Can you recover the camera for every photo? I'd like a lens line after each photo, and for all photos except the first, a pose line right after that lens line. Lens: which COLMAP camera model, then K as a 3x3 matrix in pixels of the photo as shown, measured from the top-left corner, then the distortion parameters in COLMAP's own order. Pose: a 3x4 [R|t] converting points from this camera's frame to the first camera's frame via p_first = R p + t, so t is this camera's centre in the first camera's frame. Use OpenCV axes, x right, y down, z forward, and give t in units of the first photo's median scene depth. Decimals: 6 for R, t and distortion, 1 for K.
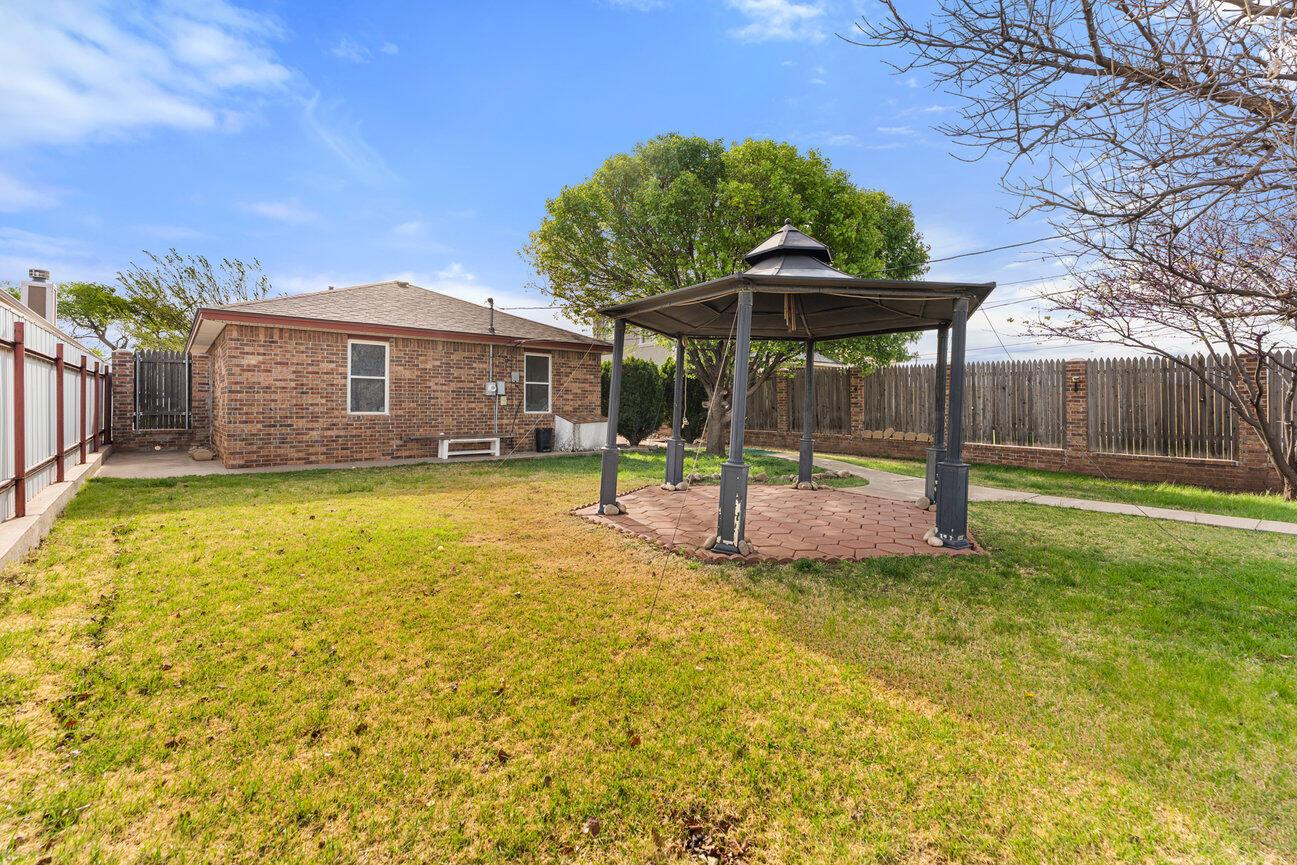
lens RADIAL K [[547.9, 0, 620.0], [0, 547.9, 399.9], [0, 0, 1]] dist [-0.003087, -0.000418]
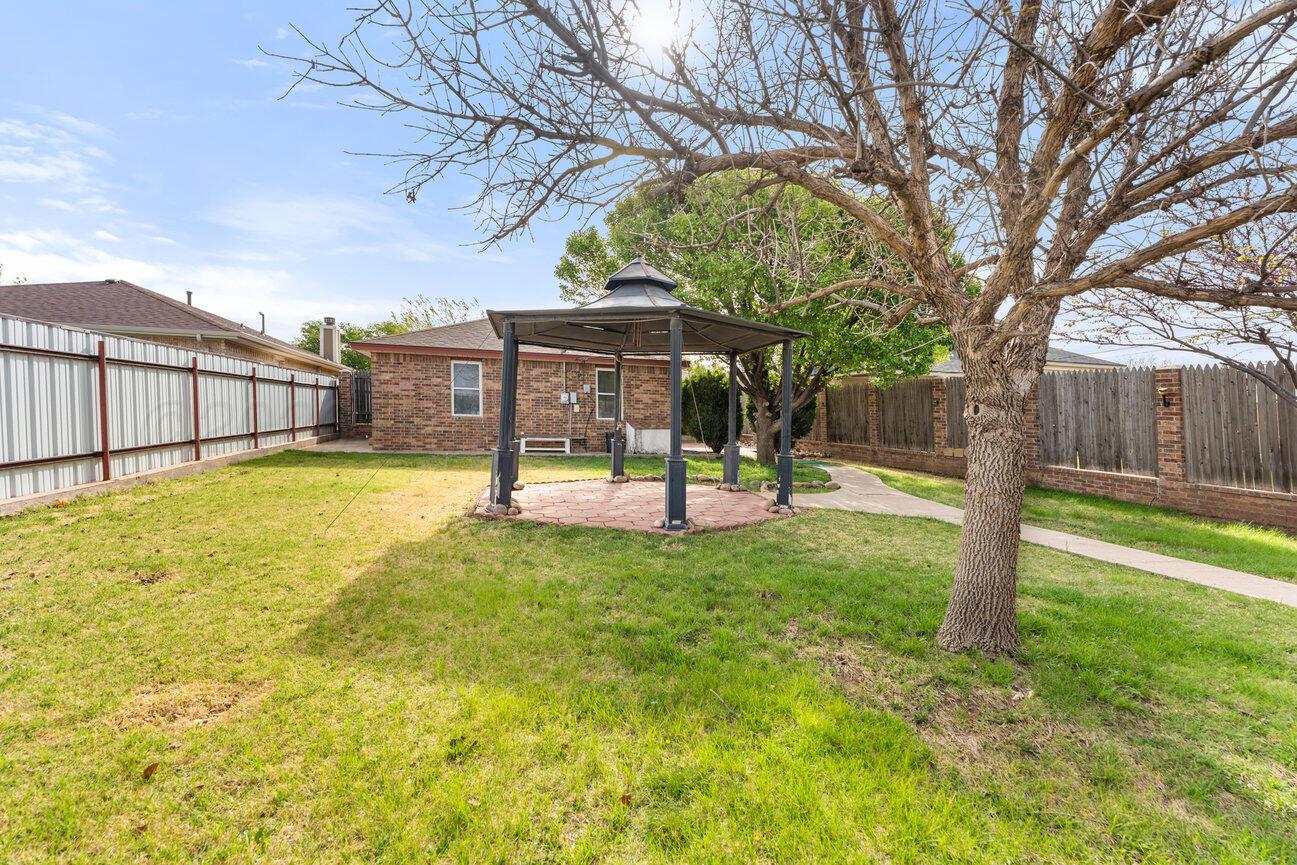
lens RADIAL K [[545.8, 0, 651.9], [0, 545.8, 425.3], [0, 0, 1]] dist [0.000014, -0.000158]
pose [[0.916528, 0.027241, -0.399042, 0.441977], [-0.019047, 0.999519, 0.024486, 0.006643], [0.399517, -0.014841, 0.916605, -0.040636]]
